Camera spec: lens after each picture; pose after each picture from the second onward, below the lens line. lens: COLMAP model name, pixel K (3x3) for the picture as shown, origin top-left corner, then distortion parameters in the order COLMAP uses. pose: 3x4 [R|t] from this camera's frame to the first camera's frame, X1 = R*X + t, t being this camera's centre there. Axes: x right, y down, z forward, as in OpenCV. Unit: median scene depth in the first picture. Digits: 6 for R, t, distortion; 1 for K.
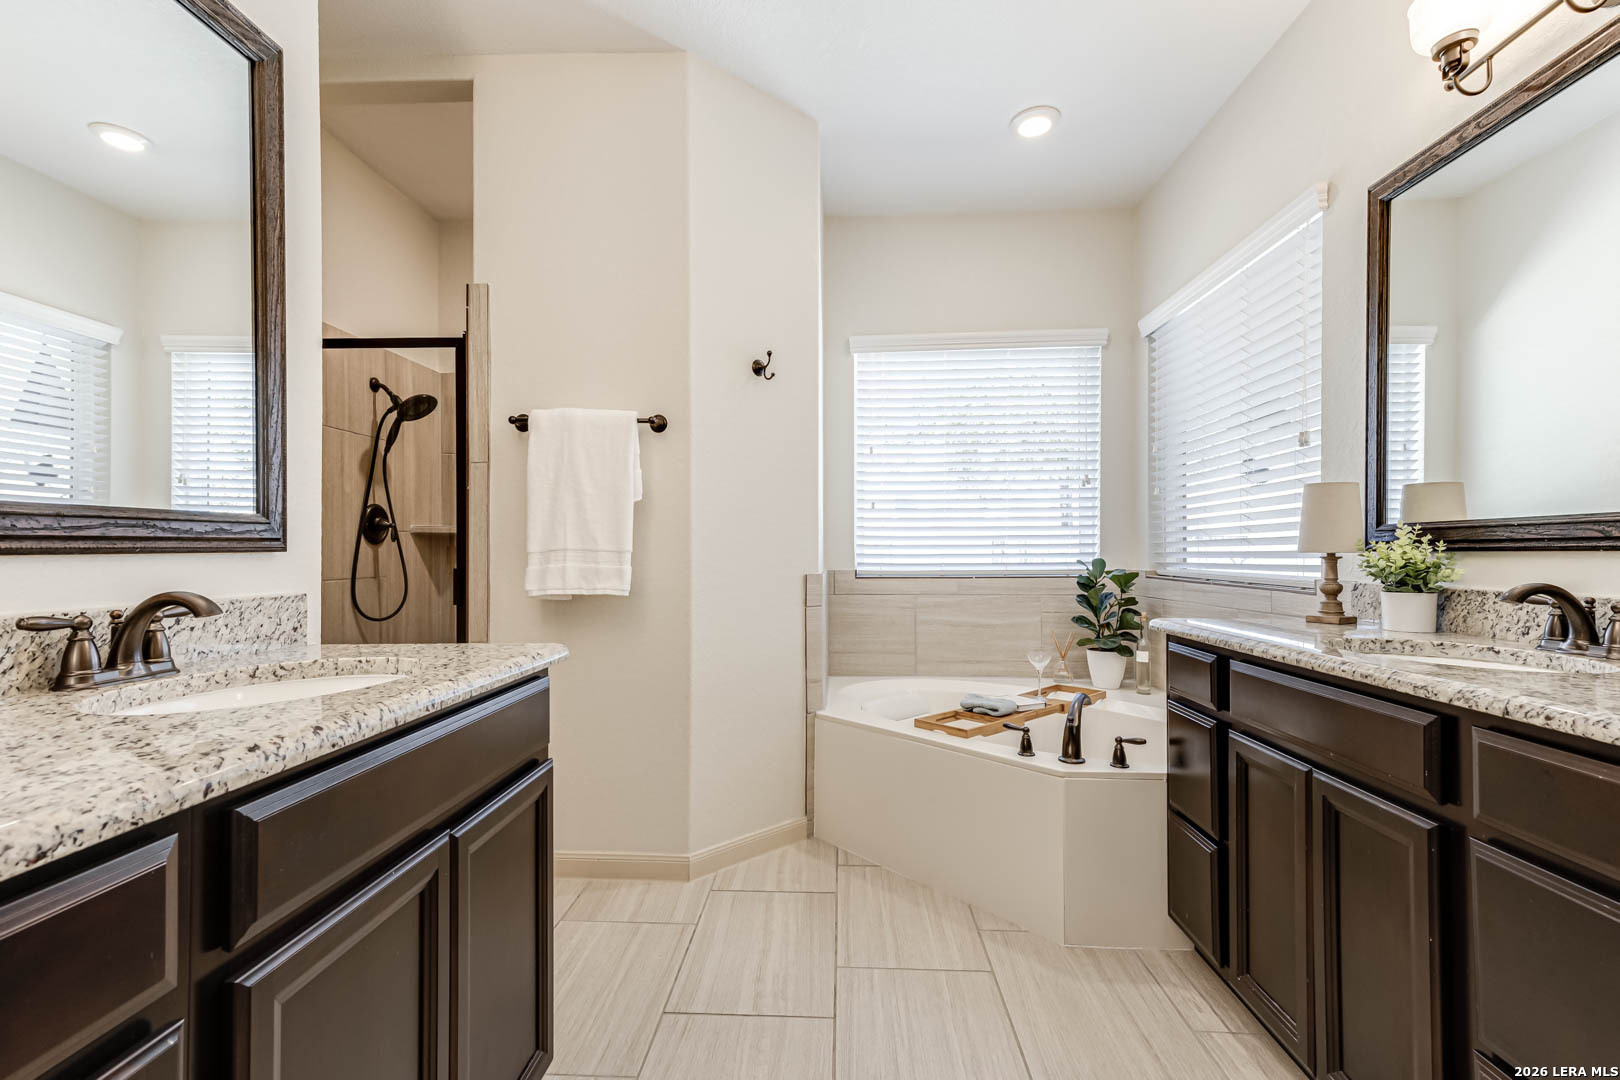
lens RADIAL K [[731.6, 0, 809.7], [0, 731.6, 548.9], [0, 0, 1]] dist [0.021268, -0.000616]
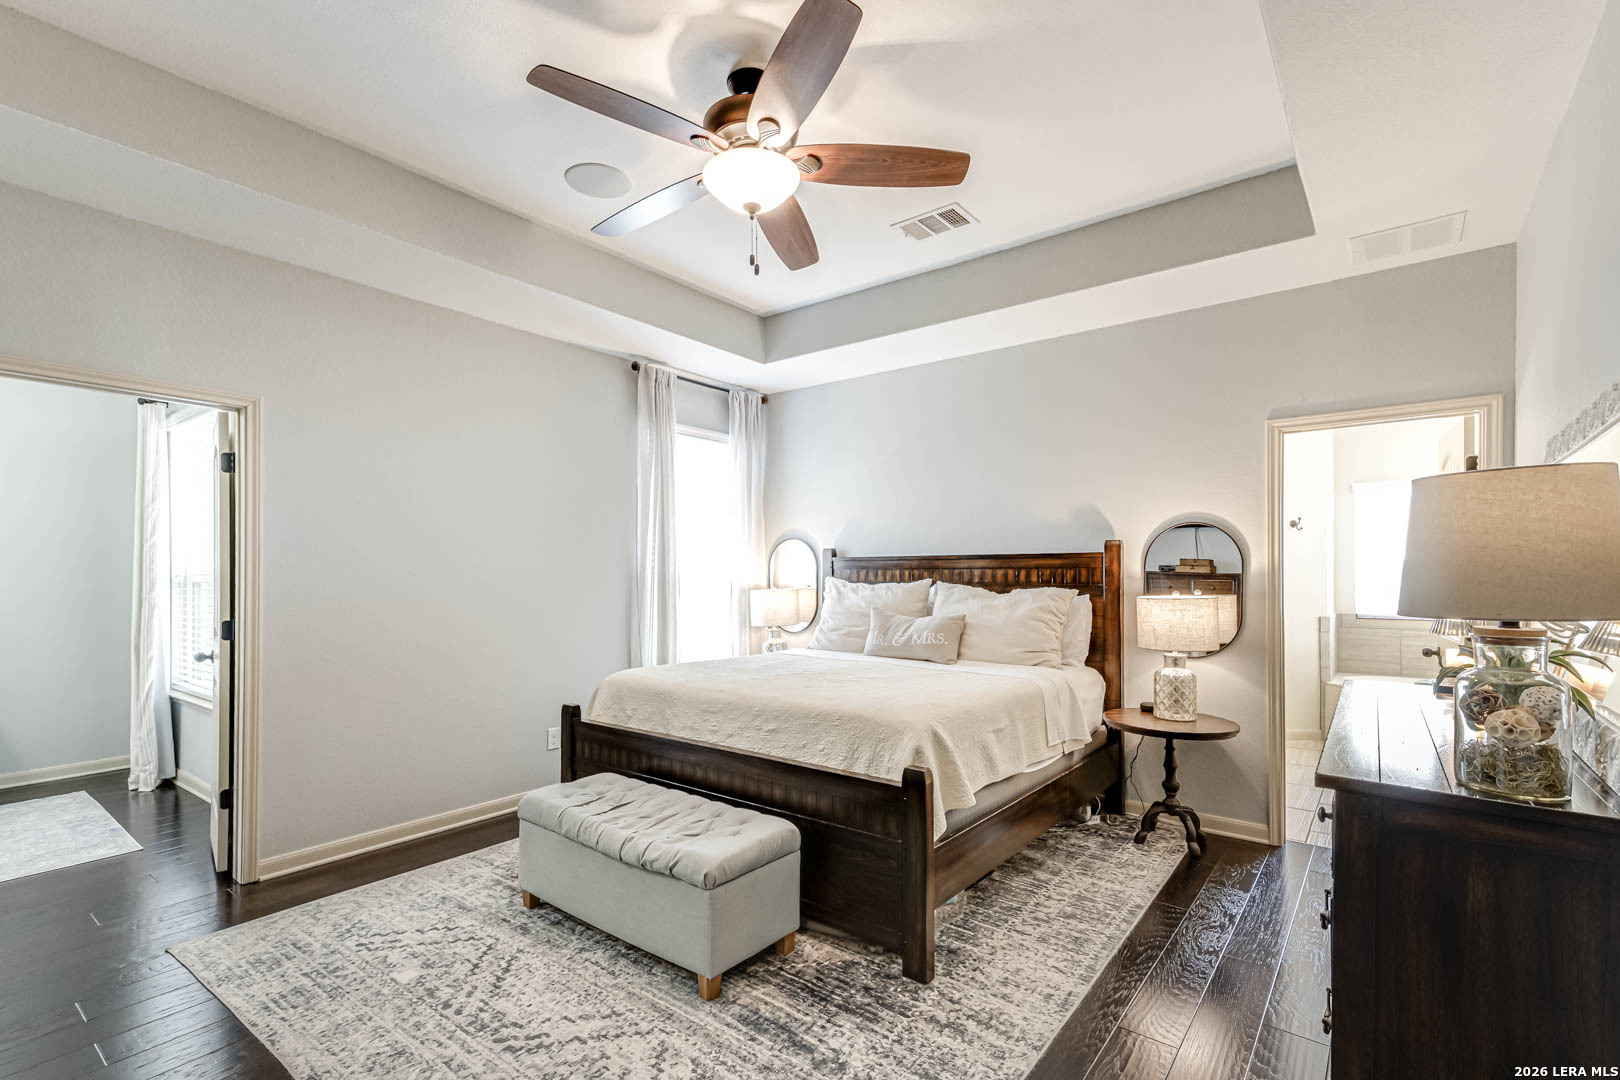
lens RADIAL K [[731.6, 0, 825.0], [0, 731.6, 566.8], [0, 0, 1]] dist [0.021268, -0.000616]
pose [[0.821776, -0.001702, -0.569809, 0.028822], [0.001900, 0.999998, -0.000247, -0.091545], [0.569808, -0.000879, 0.821777, -1.273902]]
